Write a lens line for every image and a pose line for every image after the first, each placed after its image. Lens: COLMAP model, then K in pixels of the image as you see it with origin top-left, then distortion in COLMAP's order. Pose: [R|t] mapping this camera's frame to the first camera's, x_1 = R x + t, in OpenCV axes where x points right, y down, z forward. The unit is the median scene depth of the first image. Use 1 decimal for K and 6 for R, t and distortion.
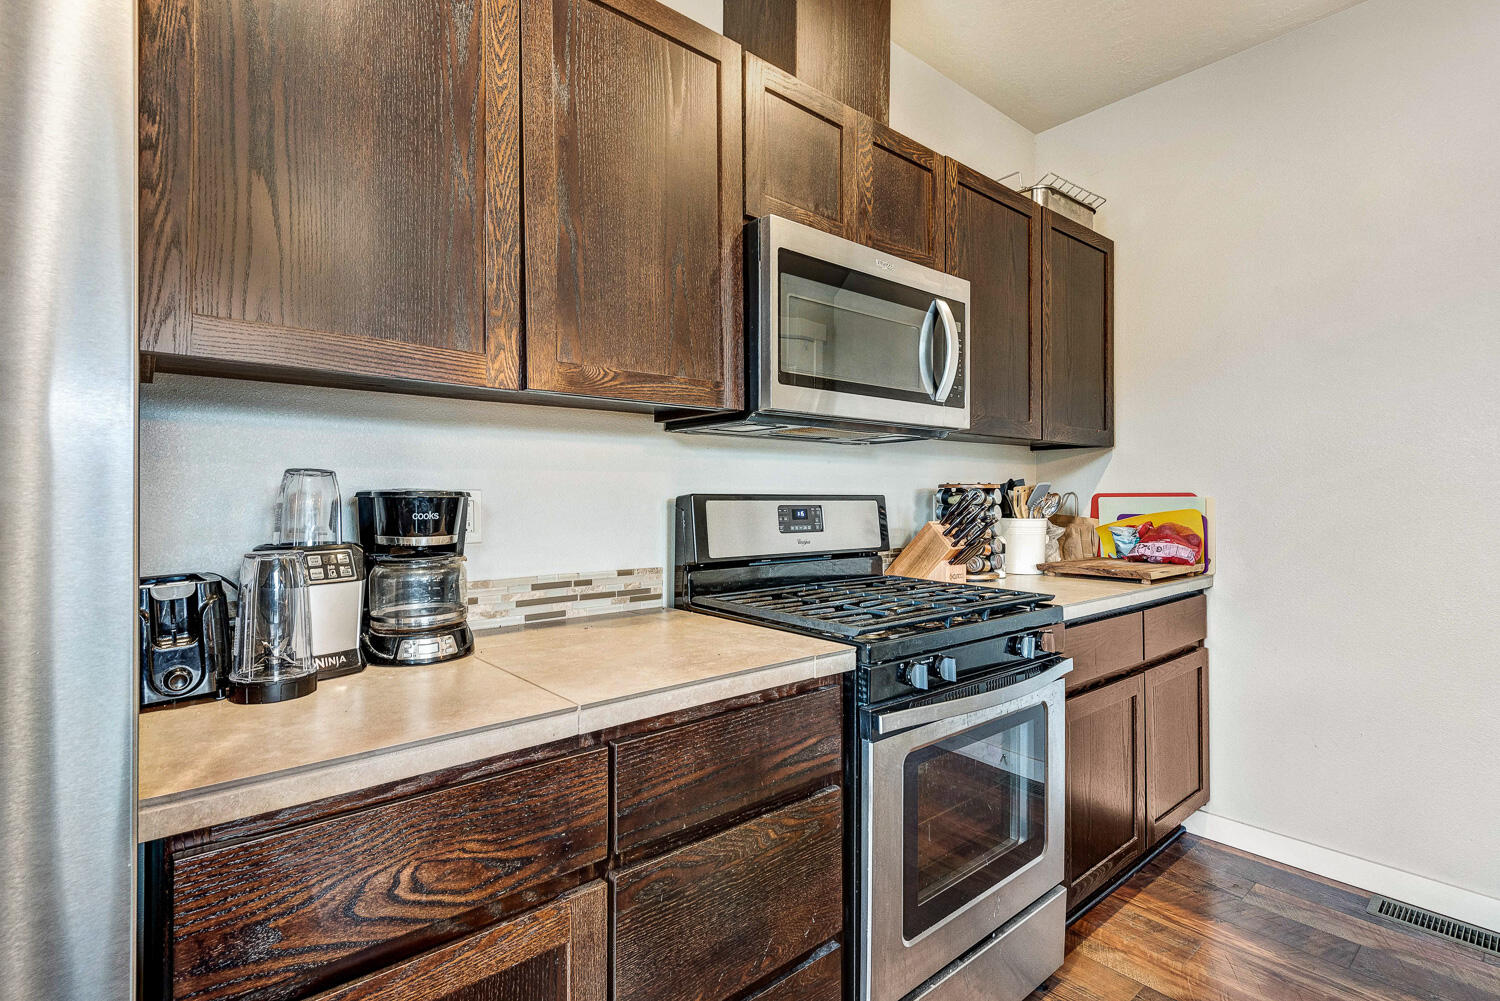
lens RADIAL K [[695.7, 0, 718.3], [0, 695.7, 498.6], [0, 0, 1]] dist [0.010350, -0.003799]
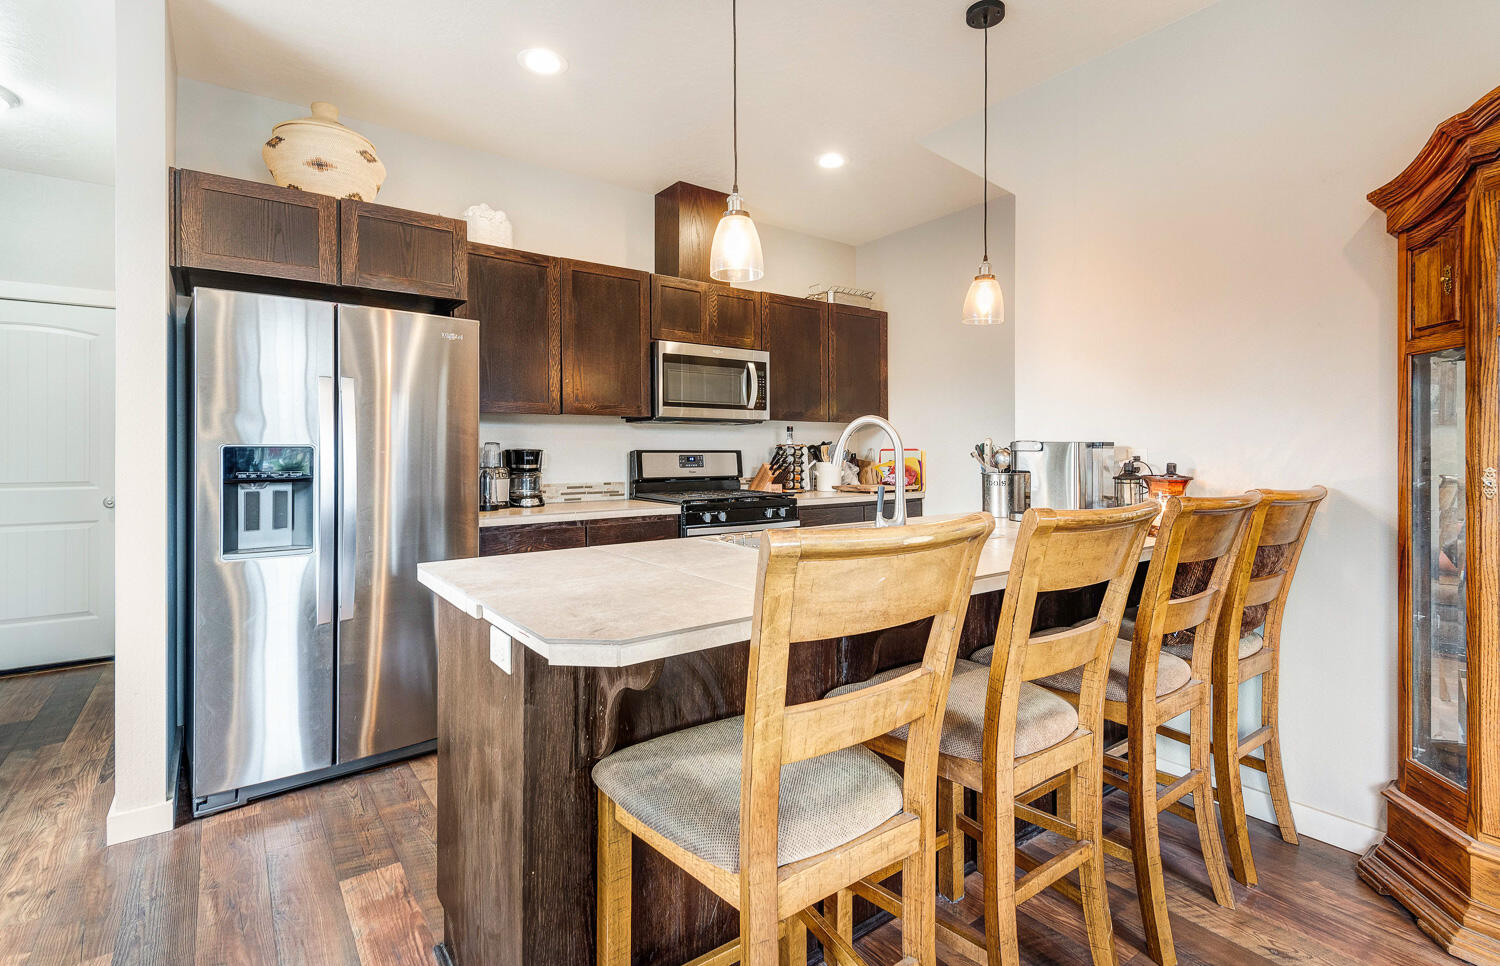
lens RADIAL K [[694.7, 0, 752.4], [0, 694.7, 450.0], [0, 0, 1]] dist [0.010826, 0.000216]
pose [[0.999278, -0.003446, -0.037830, 0.435490], [0.003203, 0.999974, -0.006500, 0.009951], [0.037851, 0.006374, 0.999263, -1.302896]]
